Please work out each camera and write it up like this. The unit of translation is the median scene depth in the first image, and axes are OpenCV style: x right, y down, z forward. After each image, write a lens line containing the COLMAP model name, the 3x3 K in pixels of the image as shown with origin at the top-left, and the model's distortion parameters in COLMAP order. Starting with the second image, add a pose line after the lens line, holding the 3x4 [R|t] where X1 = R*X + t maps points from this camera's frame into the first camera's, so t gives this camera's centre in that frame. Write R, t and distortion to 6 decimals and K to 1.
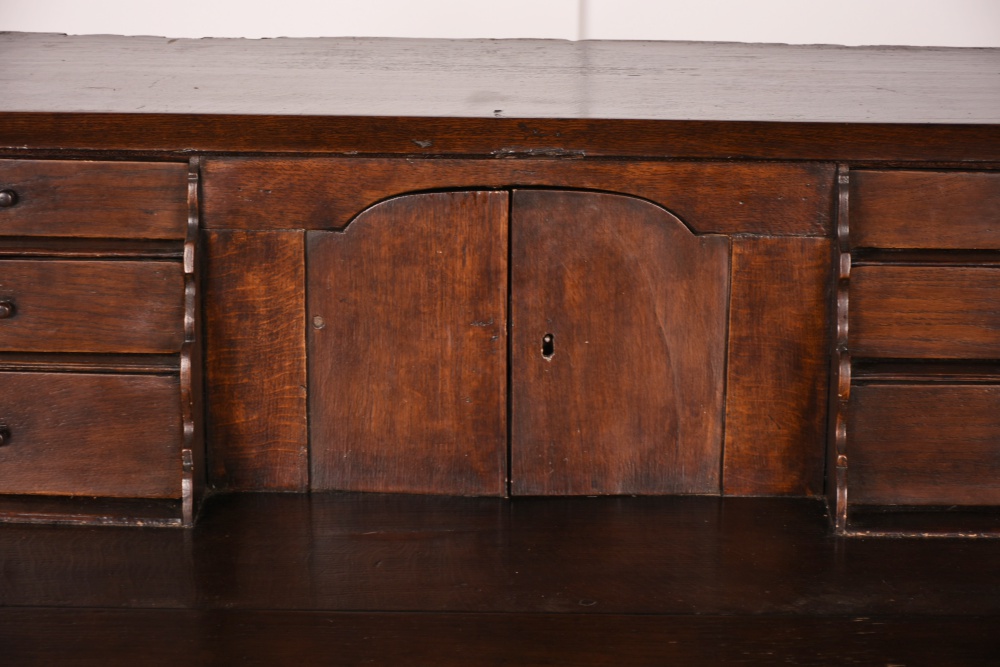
lens RADIAL K [[2520.6, 0, 500.0], [0, 2520.6, 333.5], [0, 0, 1]] dist [-0.092209, 0.211575]
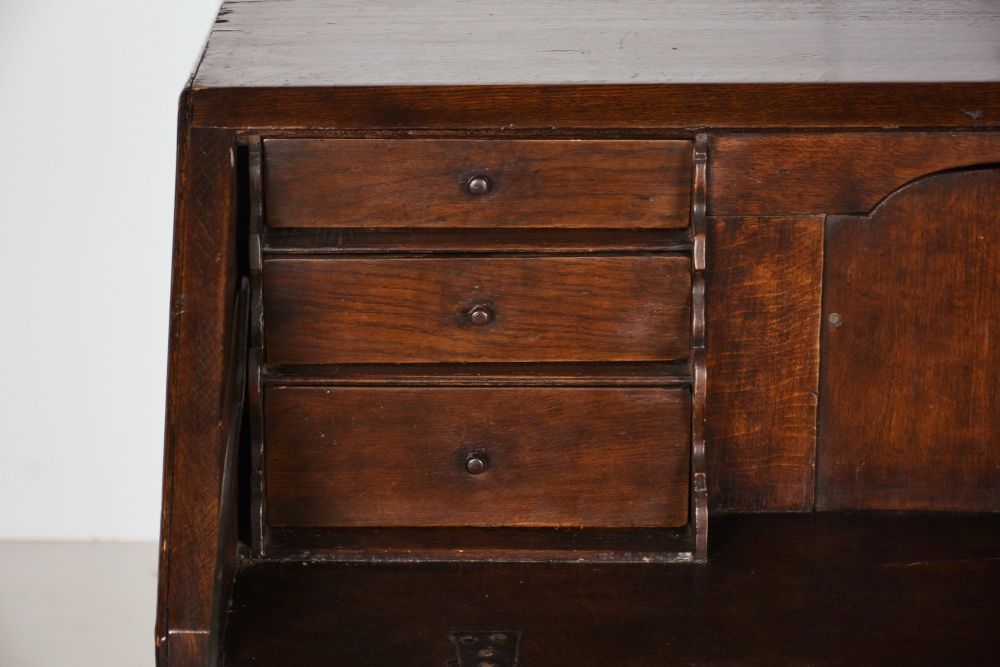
lens RADIAL K [[2520.6, 0, 500.0], [0, 2520.6, 333.5], [0, 0, 1]] dist [-0.092209, 0.211575]
pose [[0.999517, -0.022431, 0.021487, -0.208507], [0.021290, 0.998423, 0.051949, -0.047734], [-0.022618, -0.051466, 0.998419, 0.139008]]
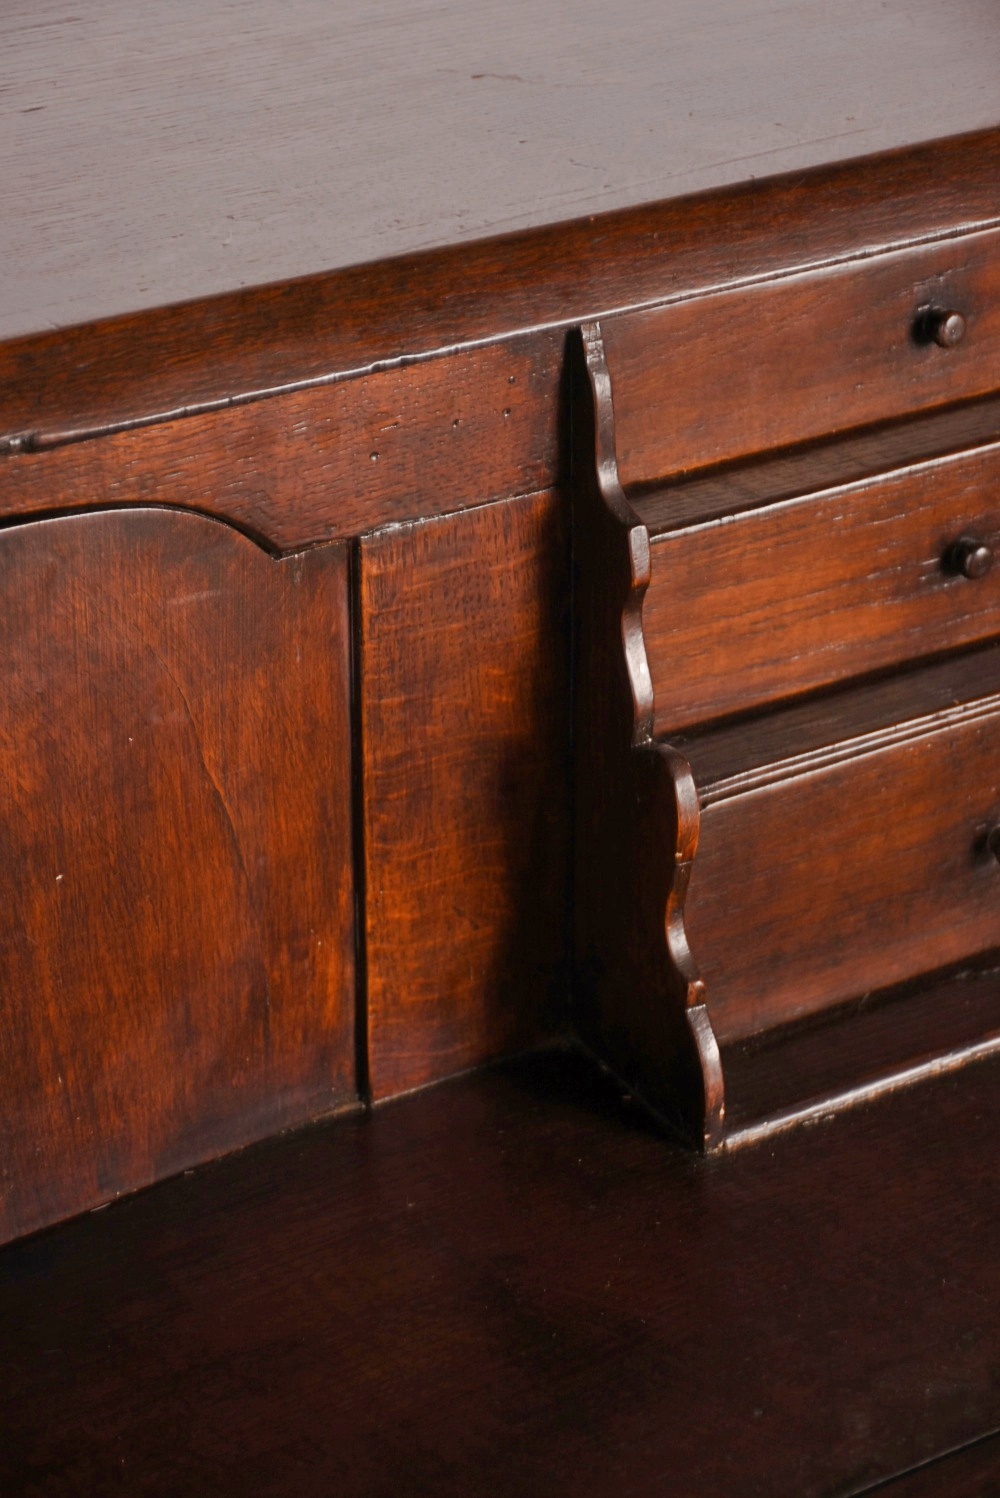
lens RADIAL K [[3505.8, 0, 500.0], [0, 3505.8, 749.0], [0, 0, 1]] dist [-0.098135, -0.188148]
pose [[0.840211, -0.267175, 0.471872, -0.161913], [0.155360, 0.952322, 0.262575, -0.150056], [-0.519528, -0.147308, 0.841660, 0.509802]]
